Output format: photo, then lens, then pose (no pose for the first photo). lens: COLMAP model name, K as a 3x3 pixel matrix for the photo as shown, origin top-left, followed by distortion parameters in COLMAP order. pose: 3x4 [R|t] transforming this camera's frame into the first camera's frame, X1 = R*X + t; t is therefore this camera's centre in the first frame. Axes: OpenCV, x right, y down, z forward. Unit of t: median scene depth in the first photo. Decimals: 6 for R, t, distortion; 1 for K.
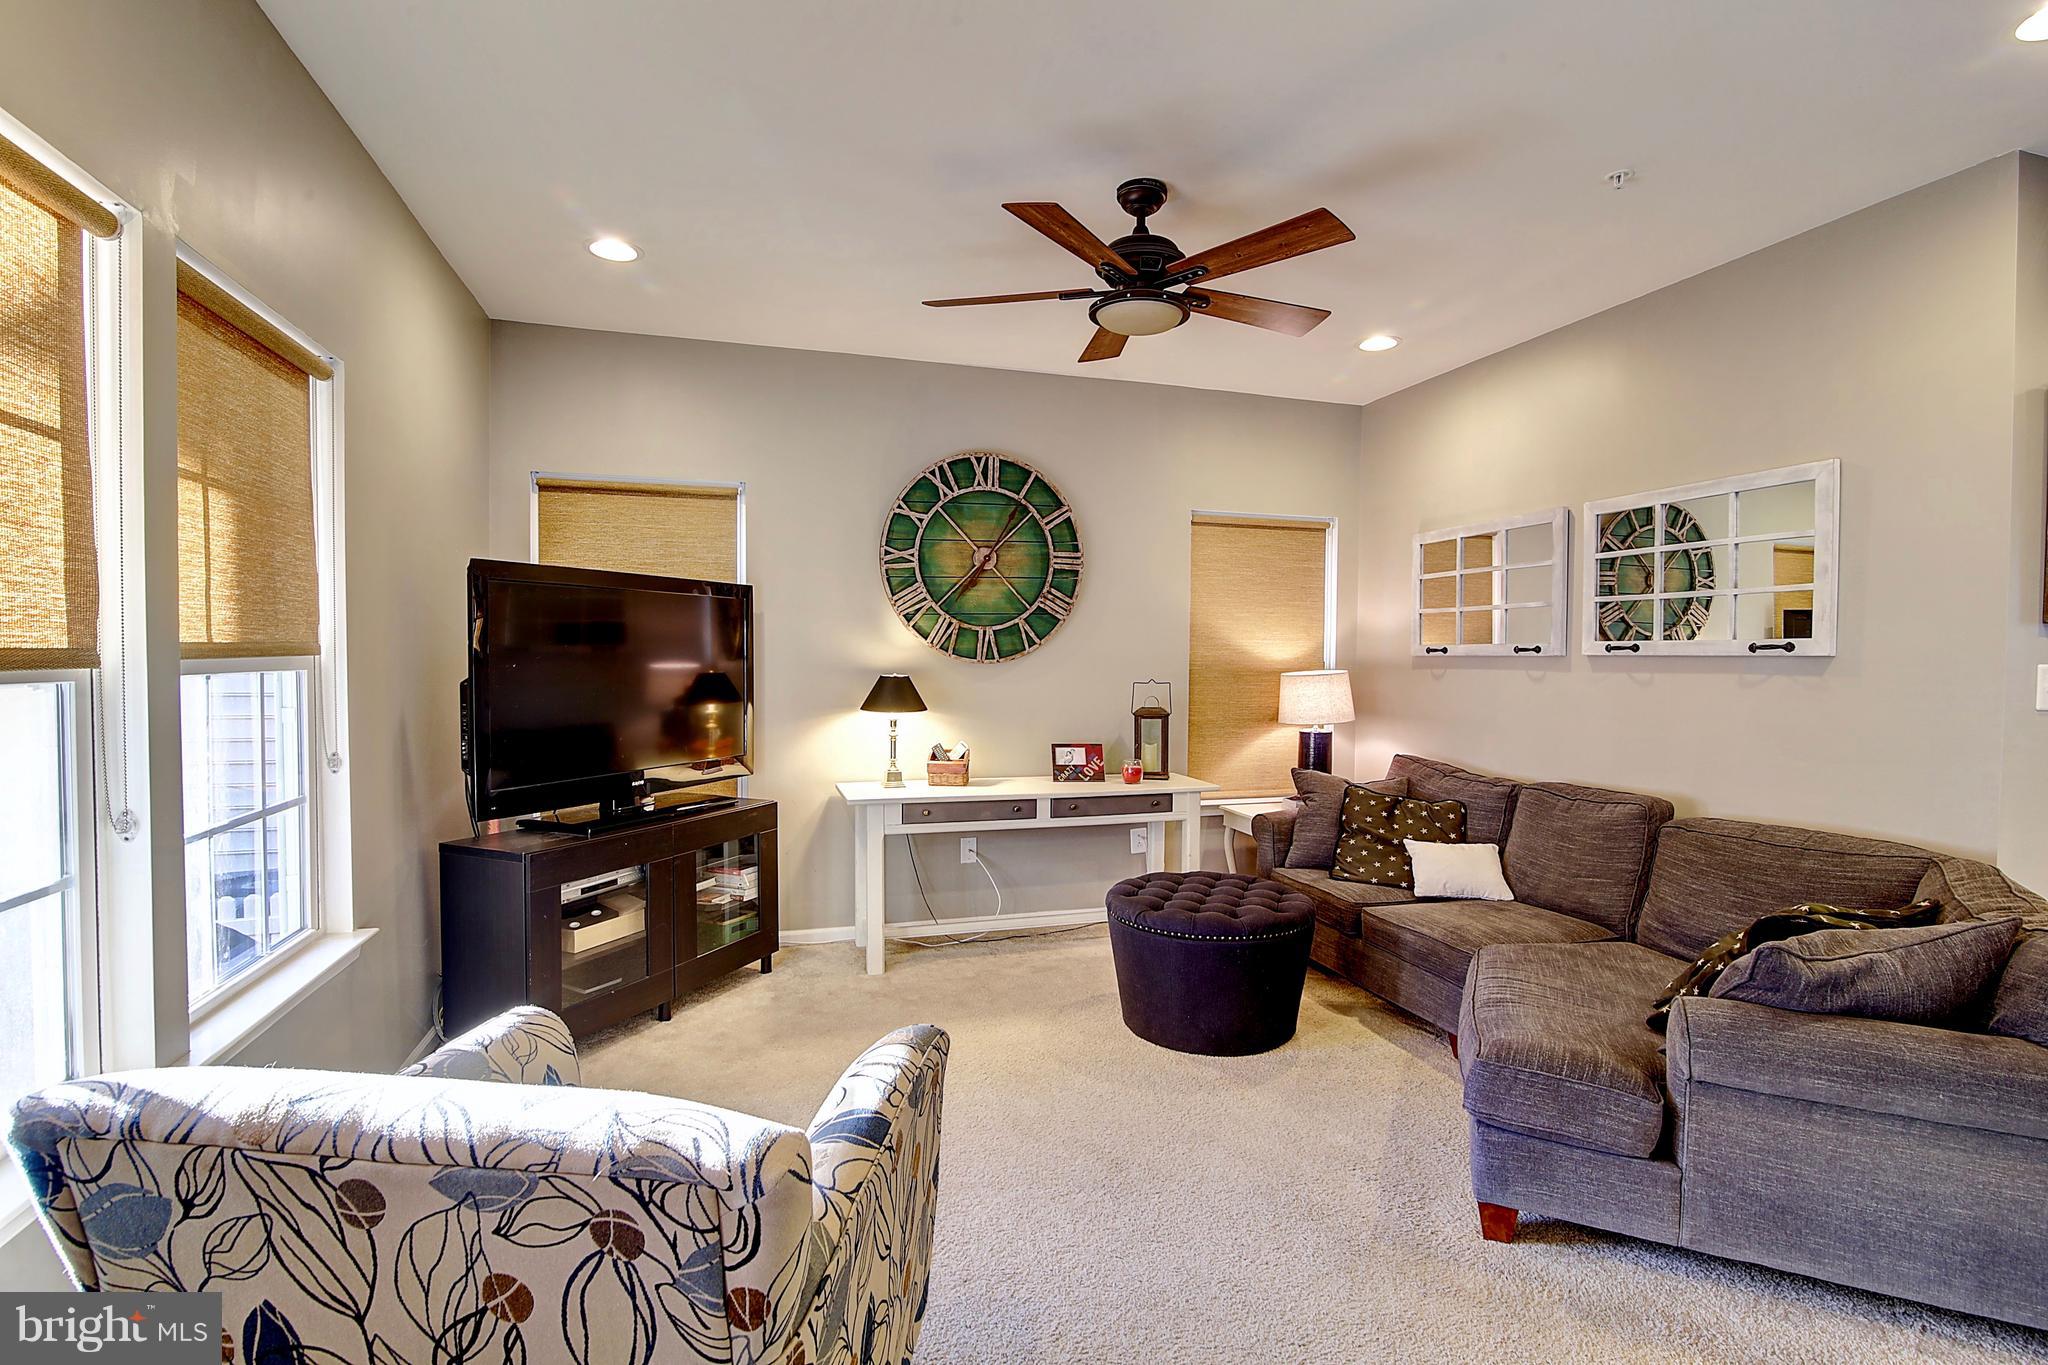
lens RADIAL K [[942.8, 0, 1025.5], [0, 942.8, 682.9], [0, 0, 1]] dist [-0.018912, -0.000065]
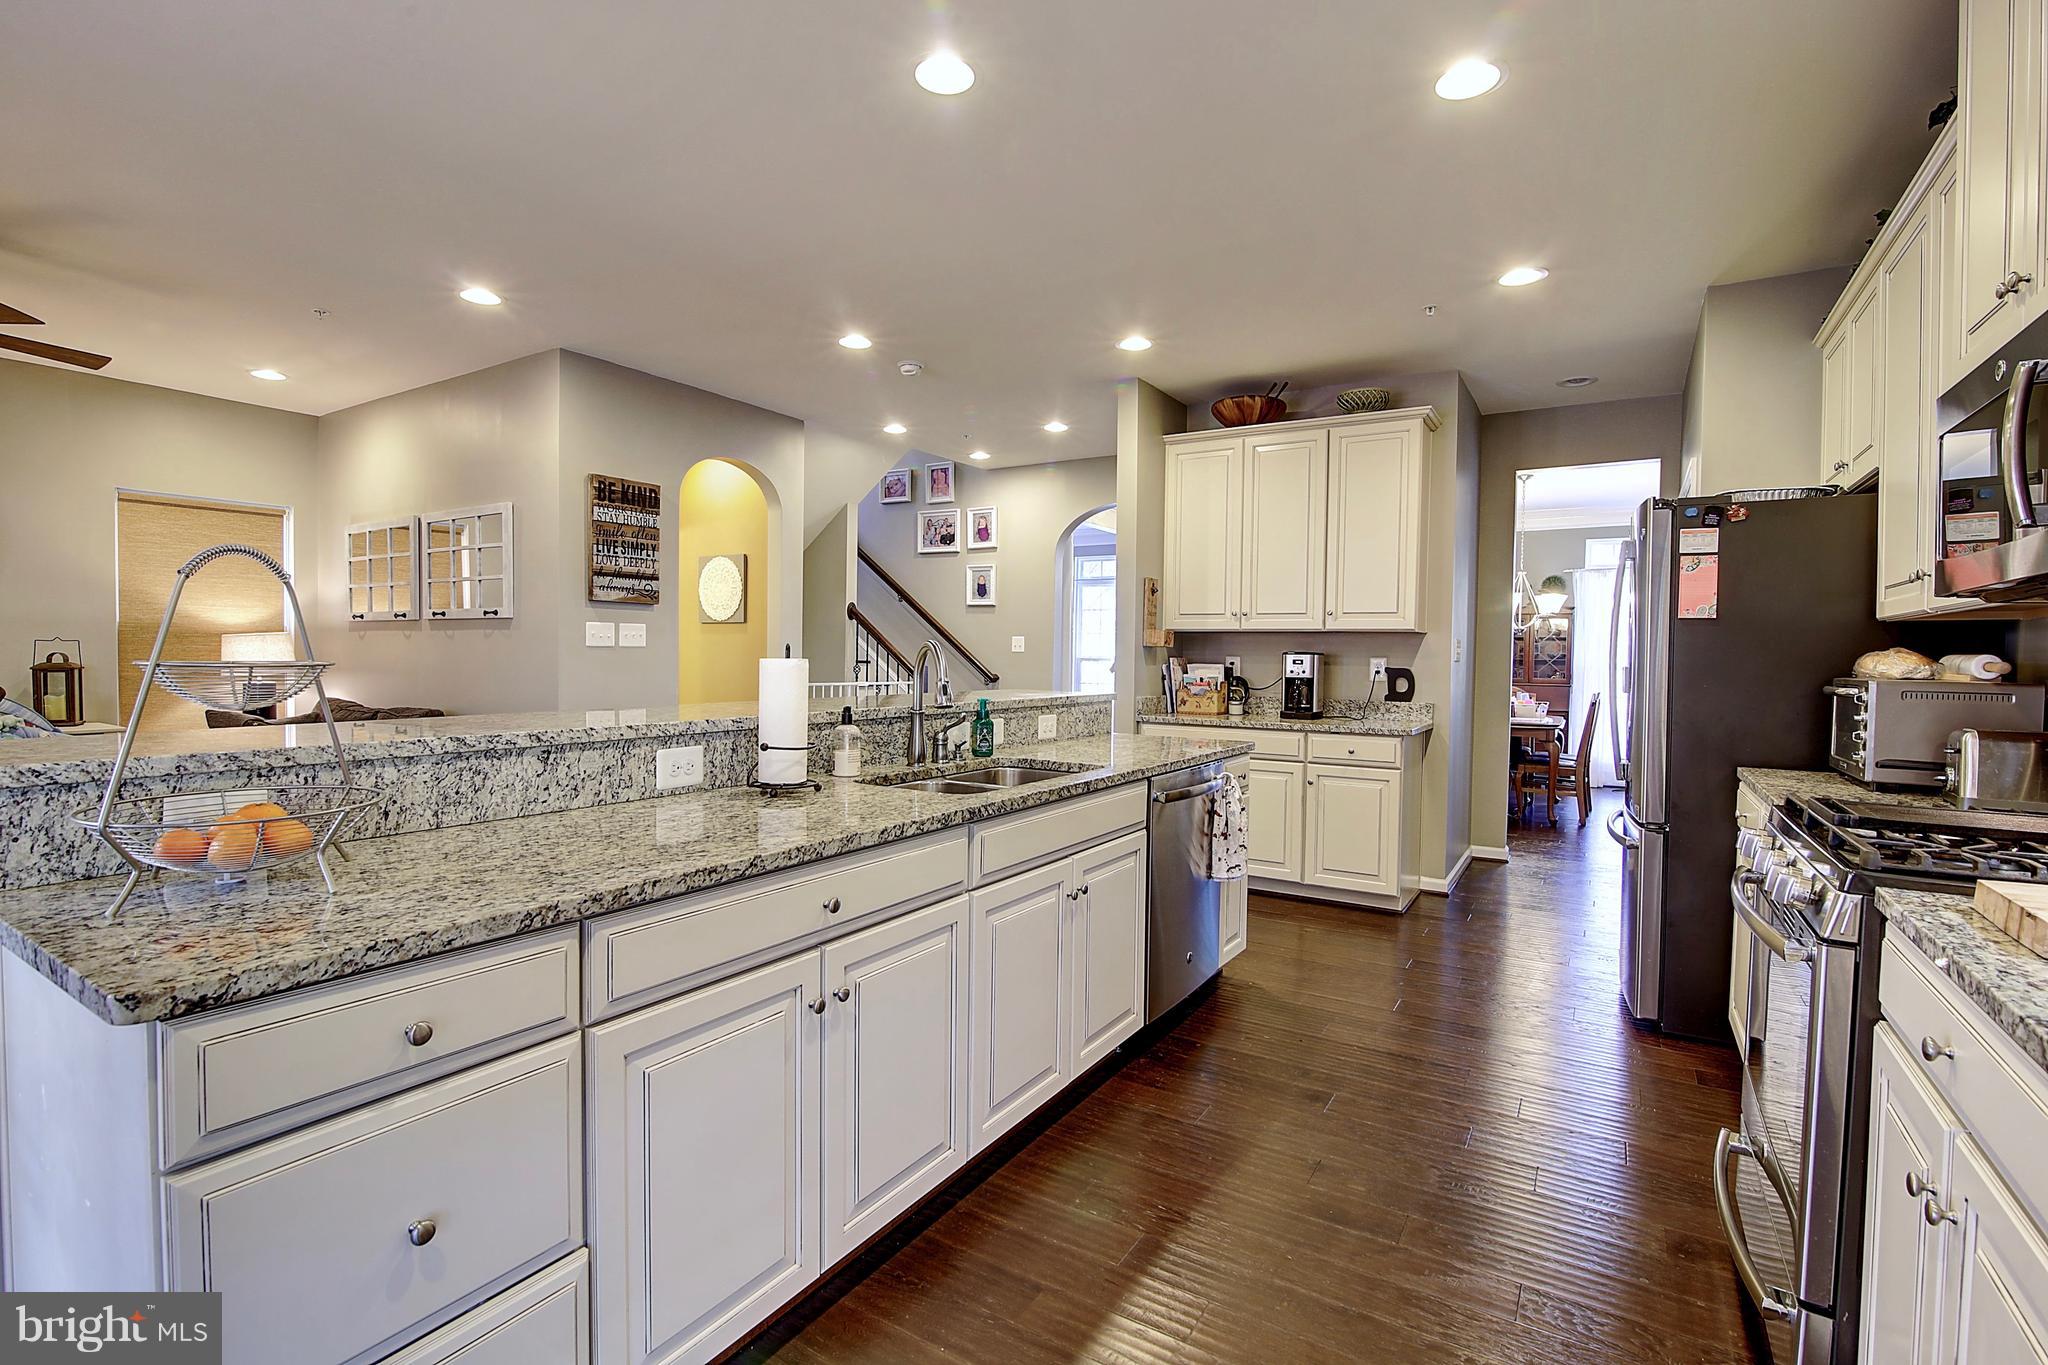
lens RADIAL K [[940.8, 0, 1024.2], [0, 940.8, 680.7], [0, 0, 1]] dist [-0.016781, -0.000213]
pose [[0.762123, -0.017938, 0.647184, 0.310979], [0.011112, 0.999831, 0.014626, 0.046311], [-0.647337, -0.003955, 0.762193, -0.591651]]
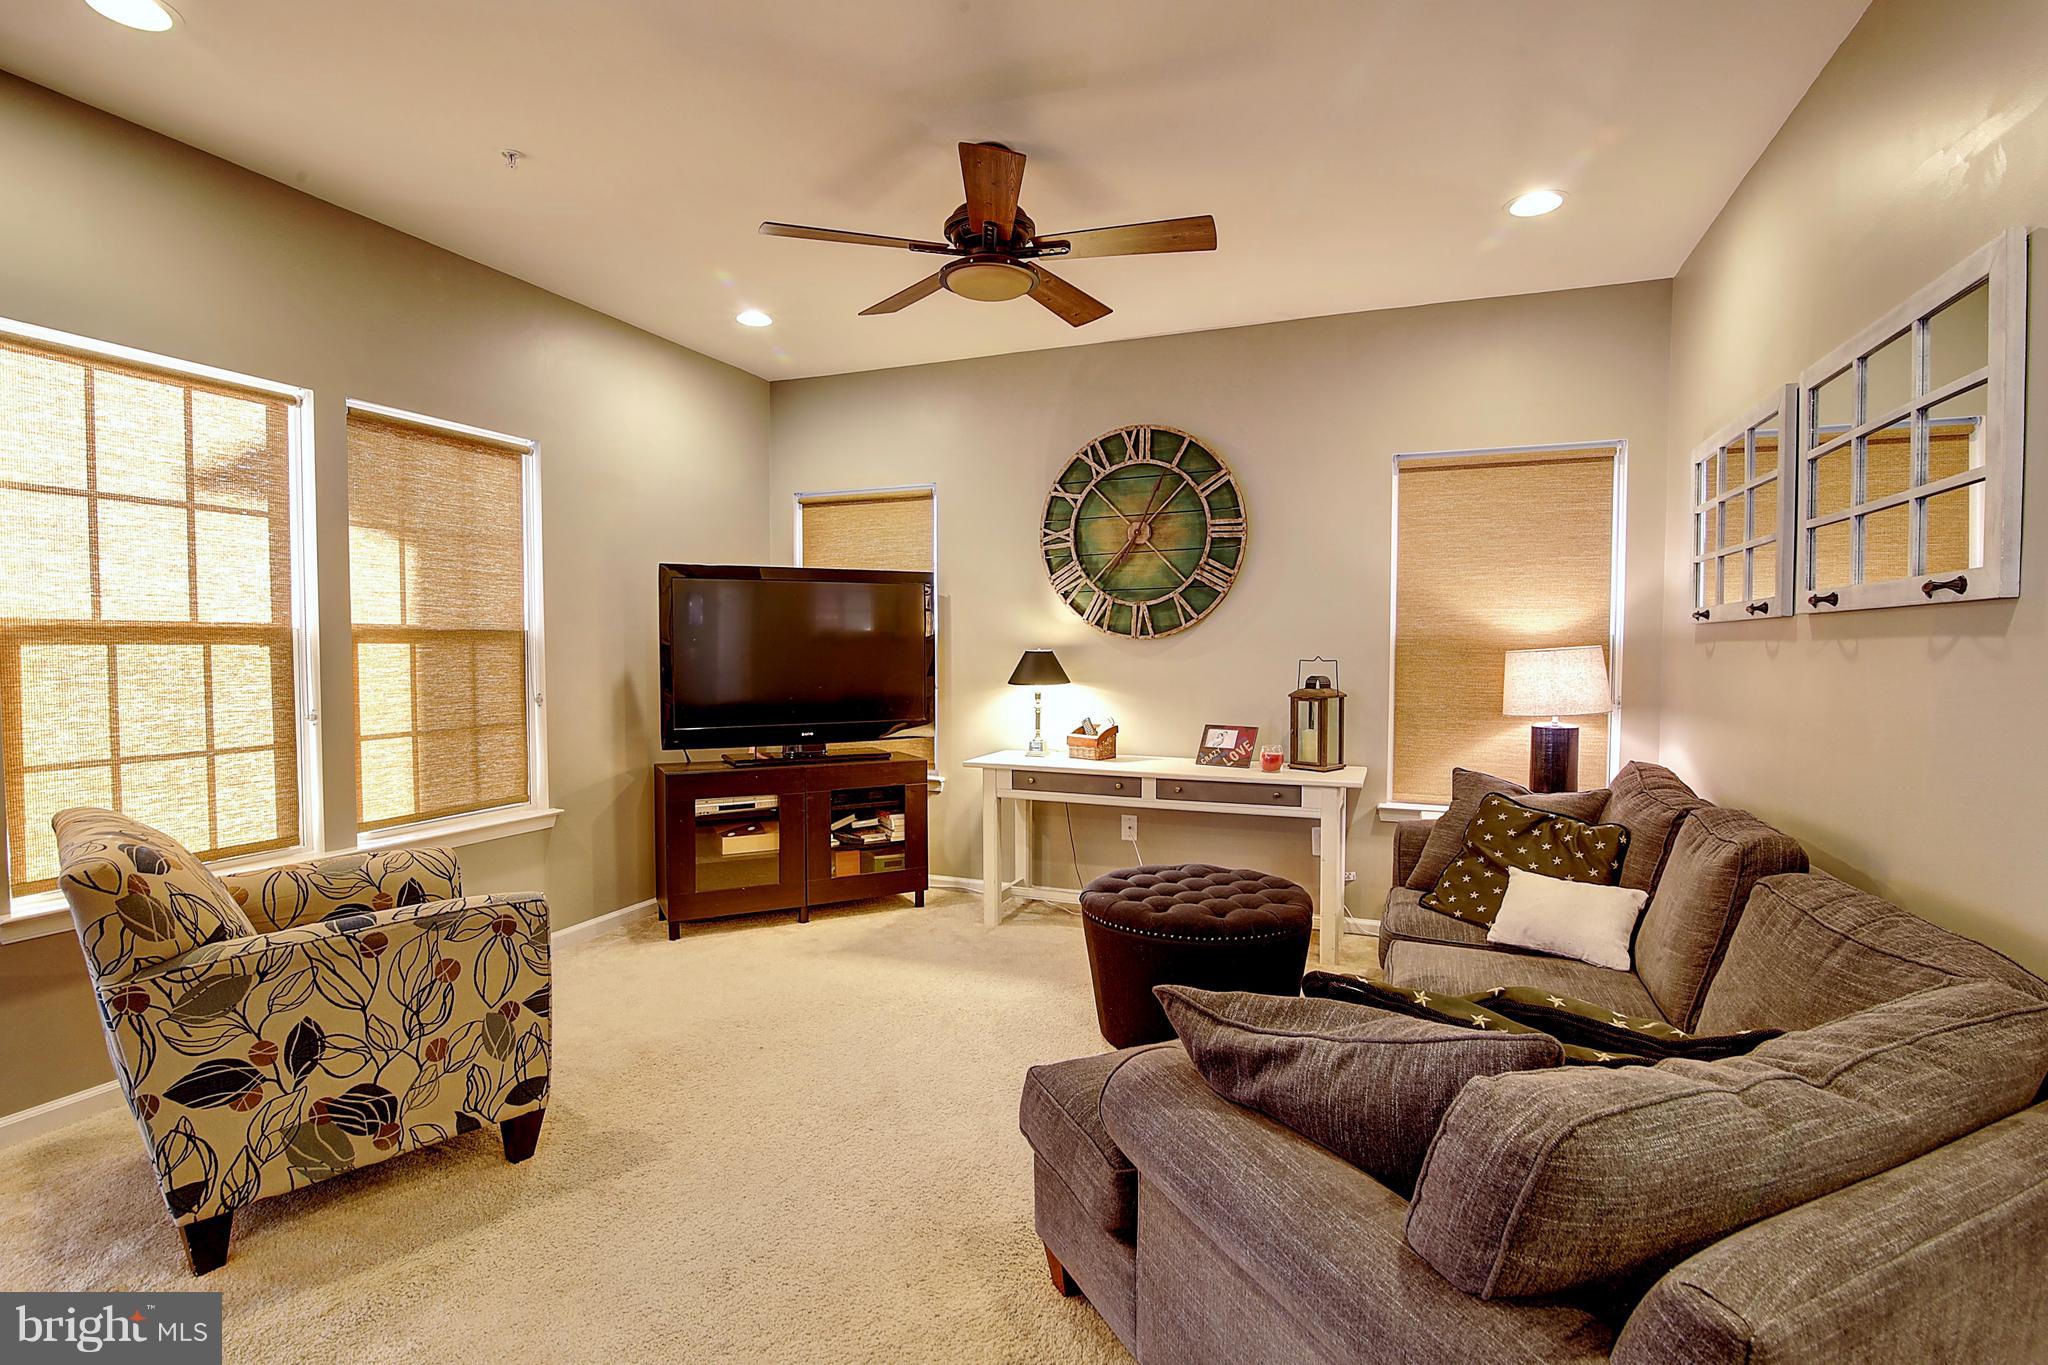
lens RADIAL K [[963.2, 0, 1025.5], [0, 963.2, 681.4], [0, 0, 1]] dist [-0.017754, 0.000417]
pose [[0.779516, 0.018330, -0.626115, 0.502149], [-0.014725, 0.999832, 0.010939, 0.014271], [0.626210, 0.000693, 0.779654, 0.143188]]
